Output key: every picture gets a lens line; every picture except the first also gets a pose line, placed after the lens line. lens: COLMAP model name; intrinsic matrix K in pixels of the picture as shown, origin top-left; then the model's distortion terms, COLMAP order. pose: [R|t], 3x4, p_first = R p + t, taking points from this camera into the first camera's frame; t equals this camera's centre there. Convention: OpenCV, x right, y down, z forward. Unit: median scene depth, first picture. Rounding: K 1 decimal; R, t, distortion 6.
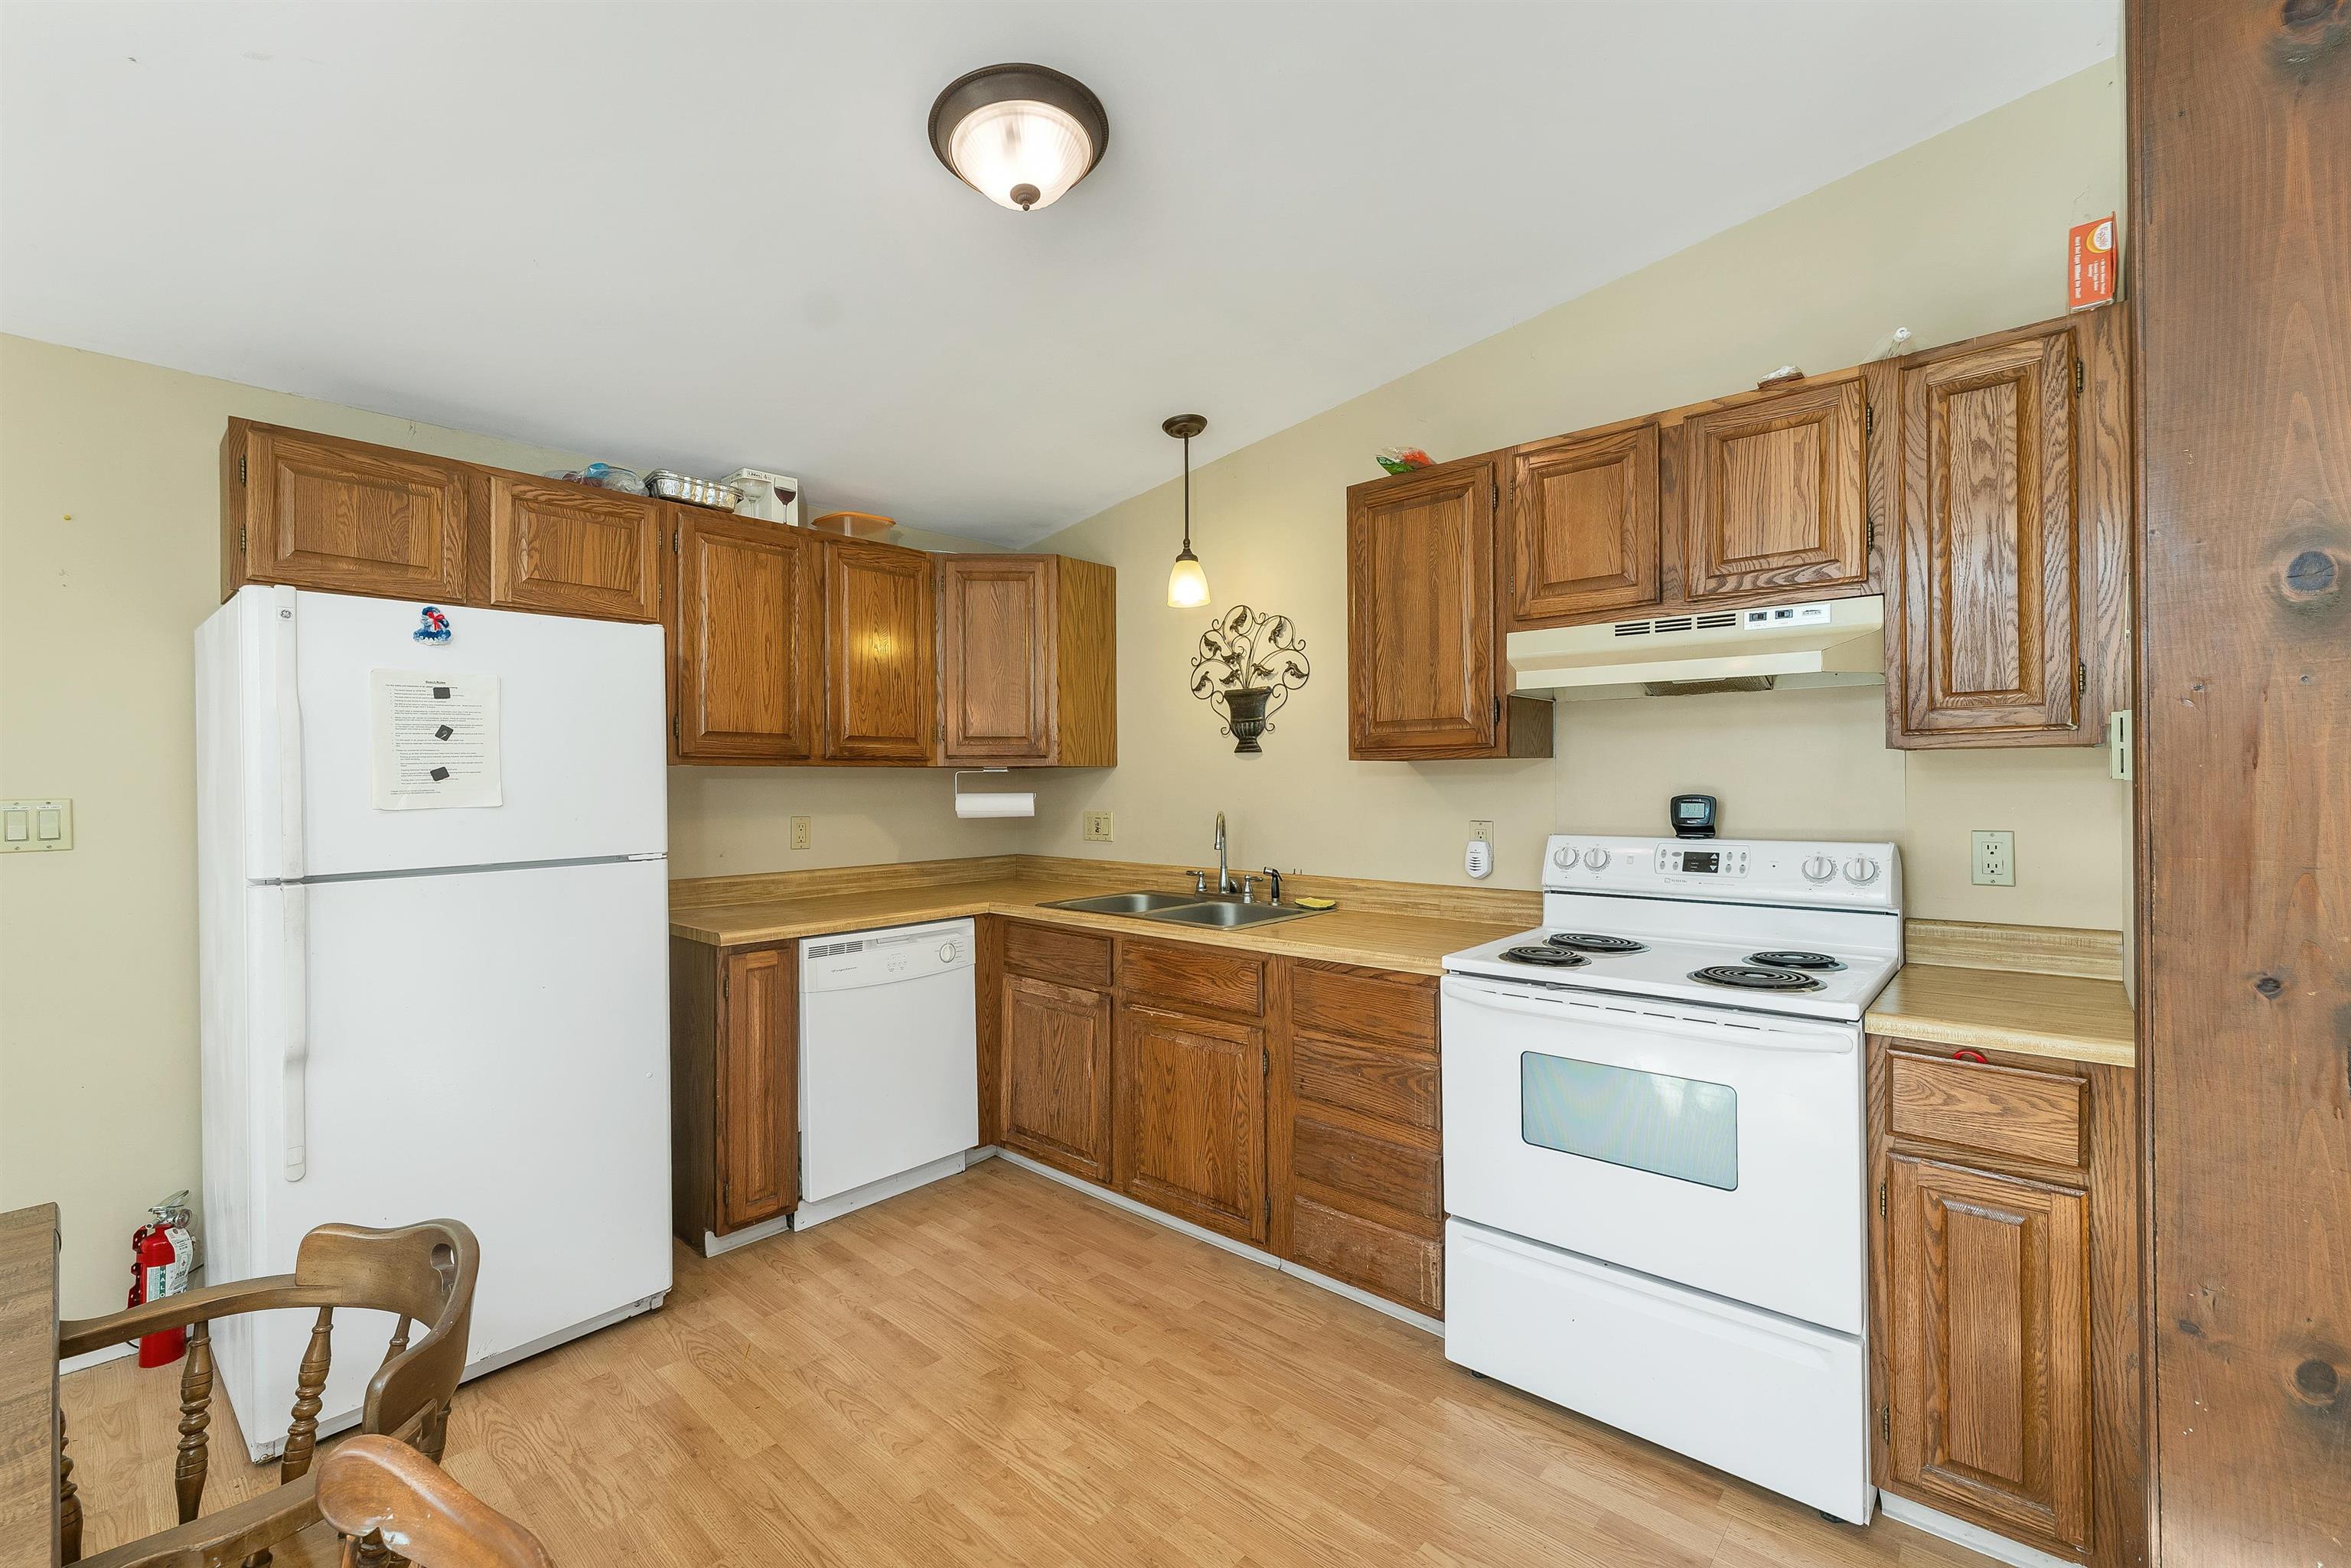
lens RADIAL K [[987.8, 0, 1166.6], [0, 987.8, 780.2], [0, 0, 1]] dist [0.001326, -0.000077]
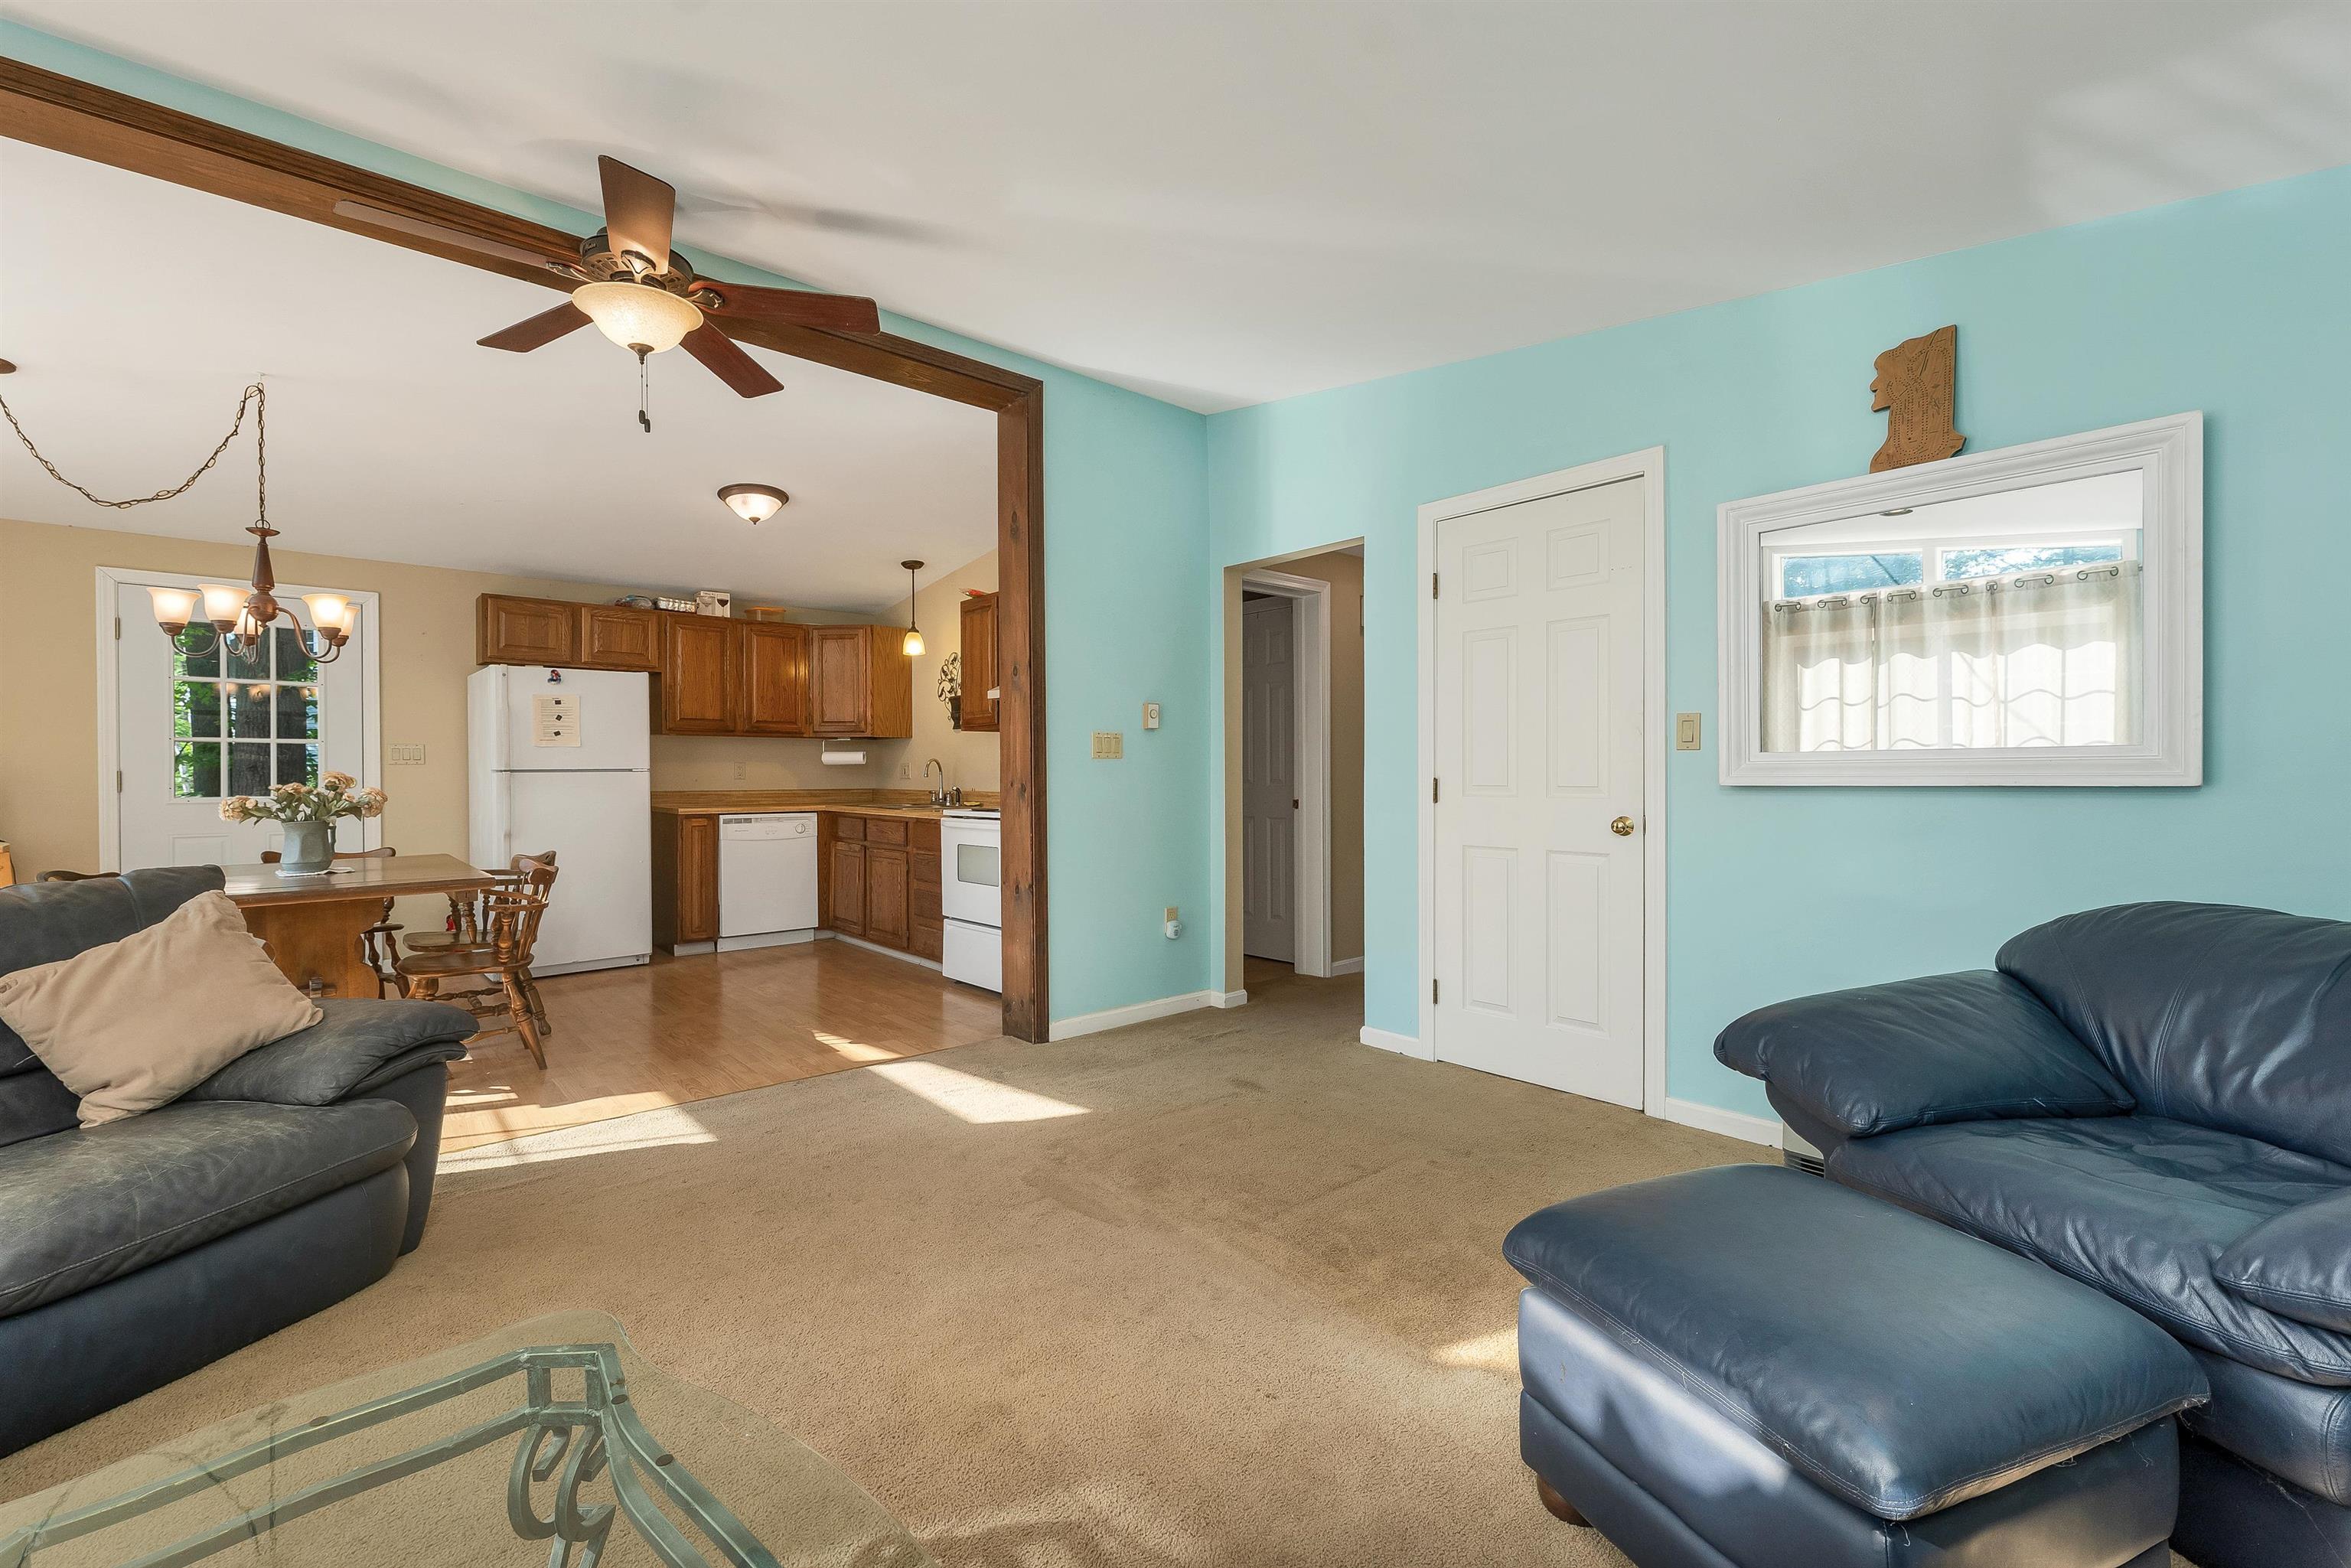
lens RADIAL K [[987.8, 0, 1184.5], [0, 987.8, 777.7], [0, 0, 1]] dist [0.001326, -0.000077]
pose [[0.994174, 0.005154, -0.107663, 0.868328], [-0.004456, 0.999967, 0.006720, 0.061605], [0.107694, -0.006201, 0.994165, -1.030588]]
